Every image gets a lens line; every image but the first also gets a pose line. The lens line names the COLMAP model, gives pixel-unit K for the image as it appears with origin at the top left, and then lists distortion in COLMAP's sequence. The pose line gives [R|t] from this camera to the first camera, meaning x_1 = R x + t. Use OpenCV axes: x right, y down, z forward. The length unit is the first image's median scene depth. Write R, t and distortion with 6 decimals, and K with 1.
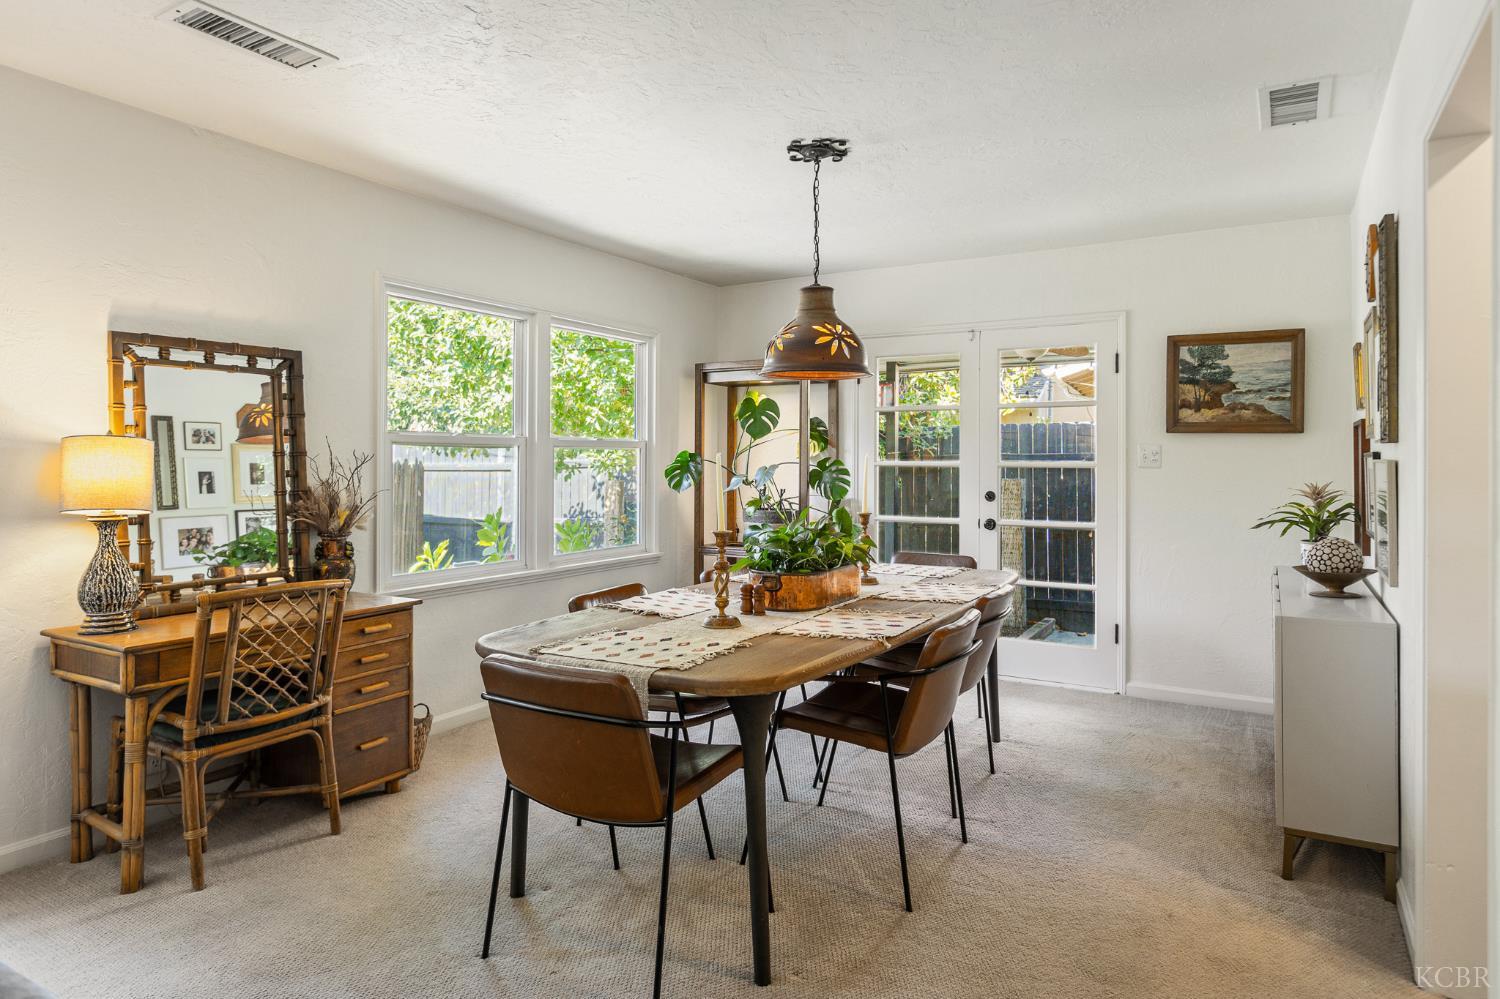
lens RADIAL K [[896.1, 0, 734.2], [0, 896.1, 469.4], [0, 0, 1]] dist [-0.004178, 0.005201]
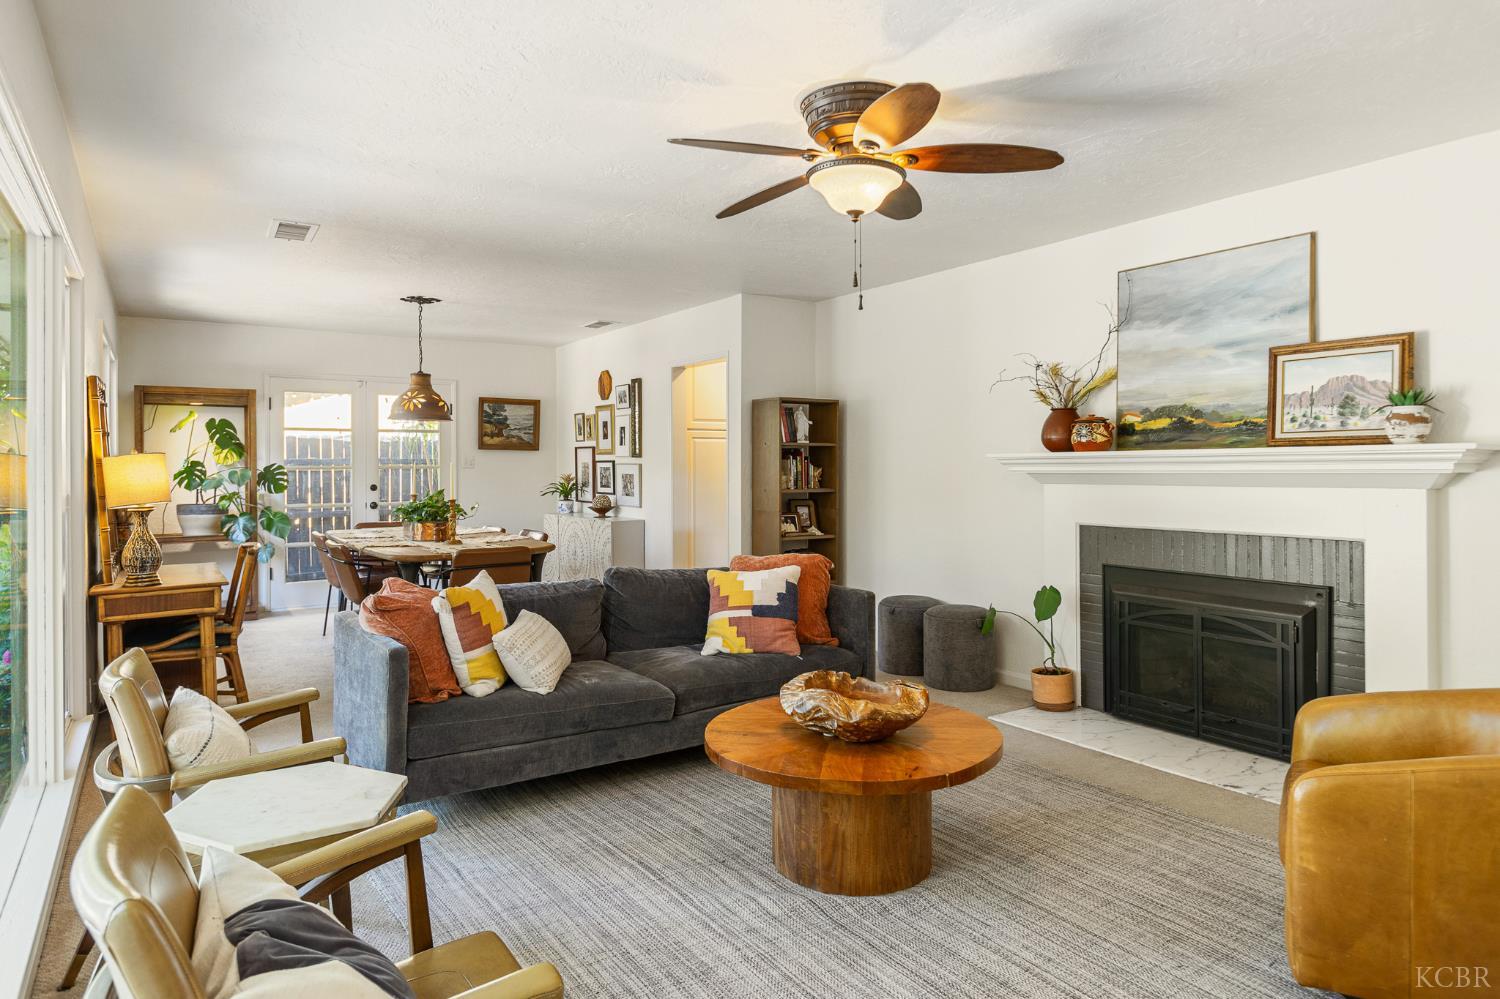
lens RADIAL K [[896.1, 0, 772.5], [0, 896.1, 468.4], [0, 0, 1]] dist [-0.004178, 0.005201]
pose [[0.407219, -0.010465, 0.913271, -0.986079], [0.014687, 0.999880, 0.004908, -0.001716], [-0.913212, 0.011414, 0.407324, -0.316375]]
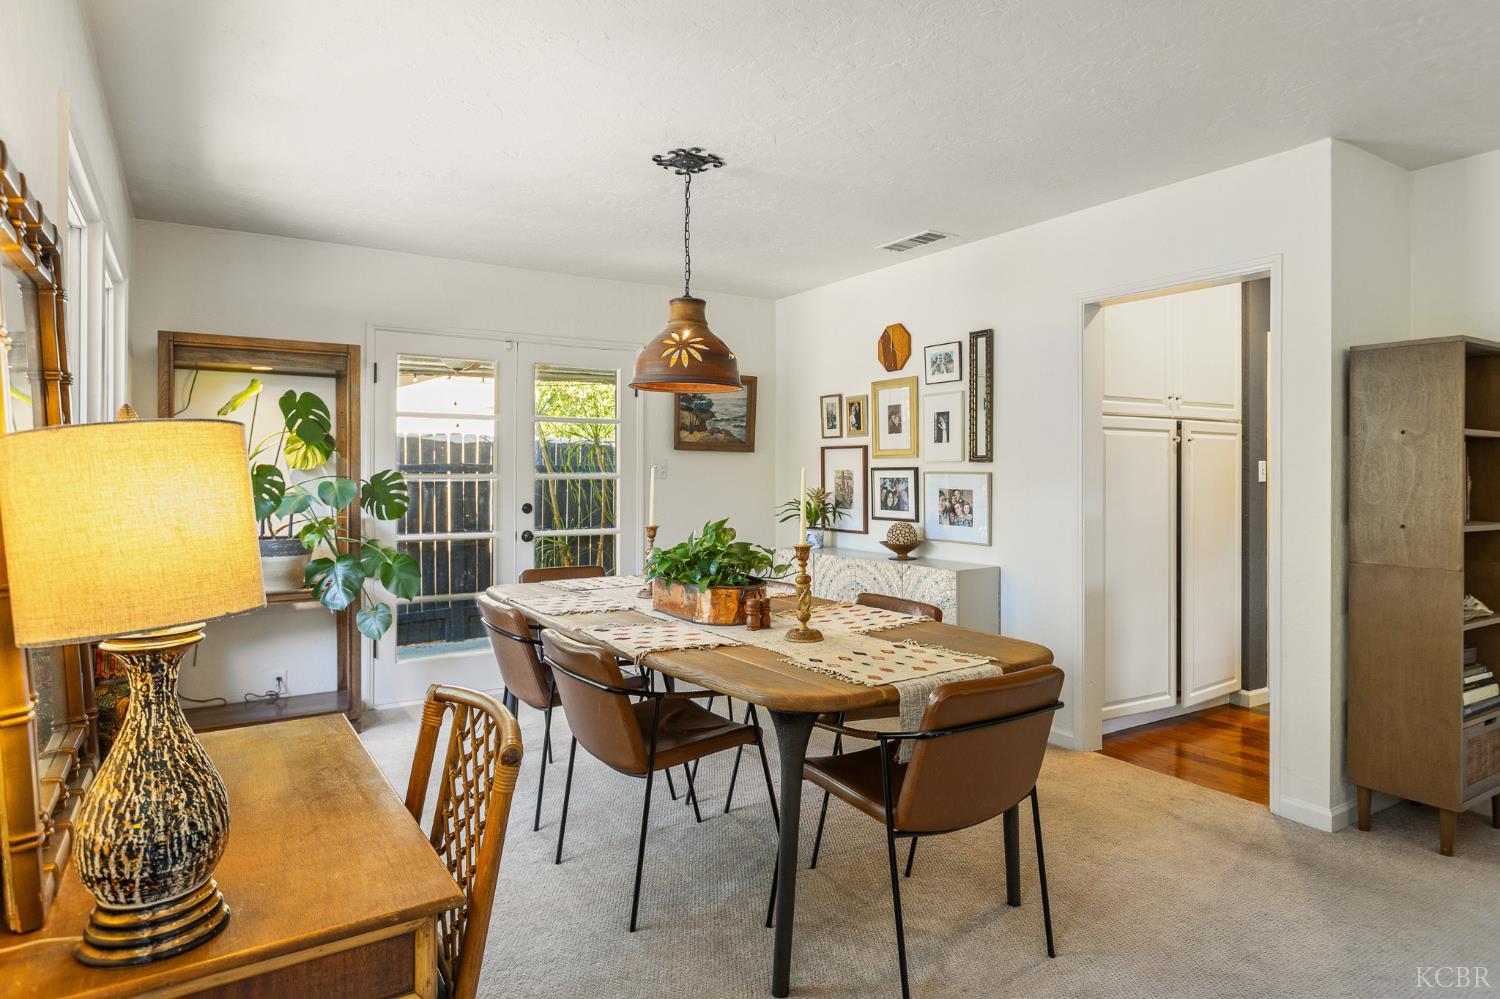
lens RADIAL K [[896.1, 0, 768.7], [0, 896.1, 476.2], [0, 0, 1]] dist [-0.004178, 0.005201]
pose [[0.433465, -0.006664, 0.901146, -0.573842], [0.011105, 0.999936, 0.002053, -0.006151], [-0.901102, 0.009117, 0.433511, 0.366614]]
